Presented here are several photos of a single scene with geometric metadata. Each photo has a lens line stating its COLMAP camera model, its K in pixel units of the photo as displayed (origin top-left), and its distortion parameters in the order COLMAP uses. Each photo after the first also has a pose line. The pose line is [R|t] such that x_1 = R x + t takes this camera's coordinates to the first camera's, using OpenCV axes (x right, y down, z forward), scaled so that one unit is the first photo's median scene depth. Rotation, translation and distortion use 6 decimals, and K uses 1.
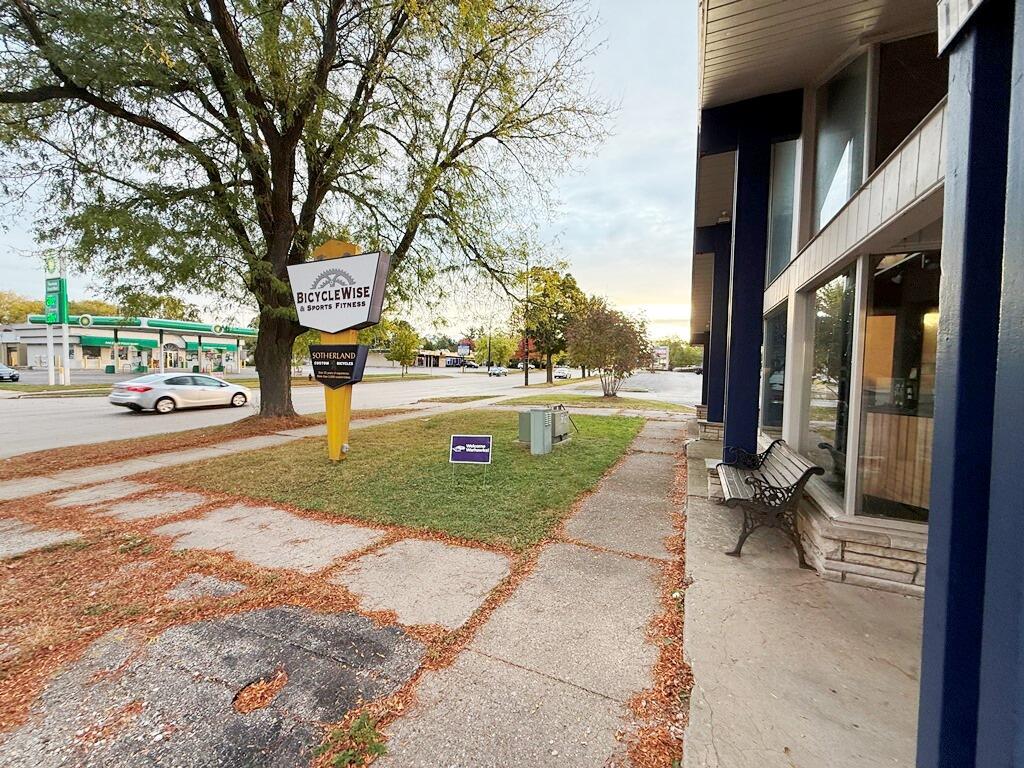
lens RADIAL K [[411.6, 0, 507.1], [0, 411.6, 380.9], [0, 0, 1]] dist [0.025427, -0.000218]
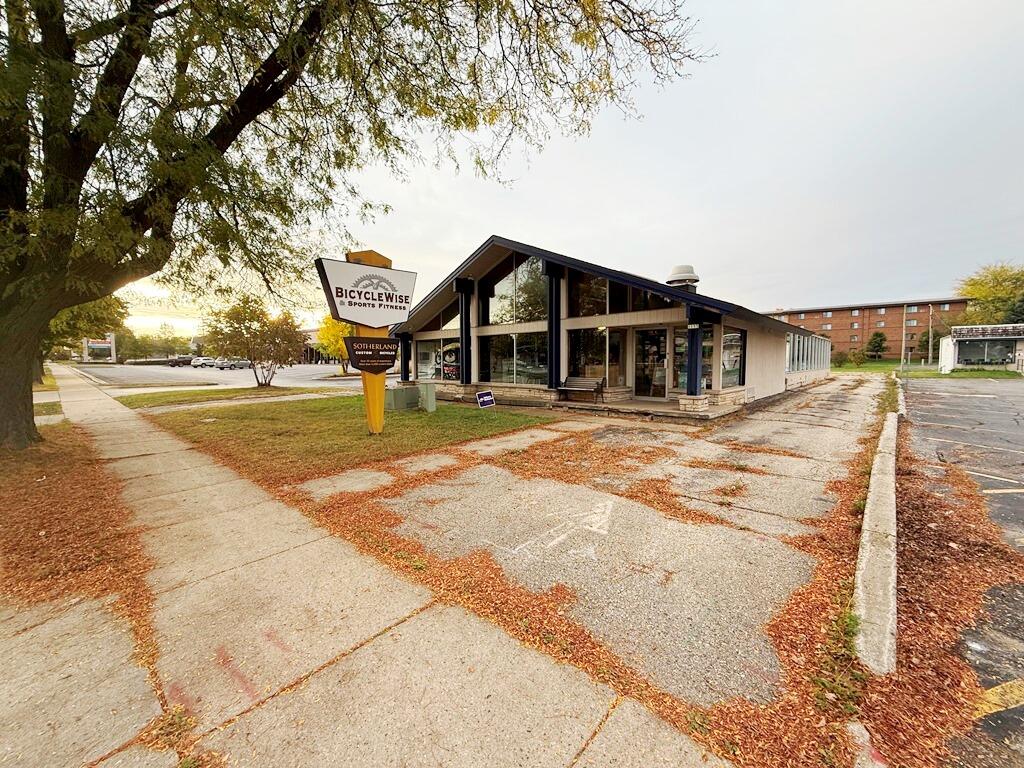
lens RADIAL K [[411.6, 0, 507.1], [0, 411.6, 380.9], [0, 0, 1]] dist [0.025427, -0.000218]
pose [[0.319032, -0.064302, 0.945560, -1.455017], [0.046270, 0.997563, 0.052226, -0.006223], [-0.946614, 0.027090, 0.321230, 0.254715]]
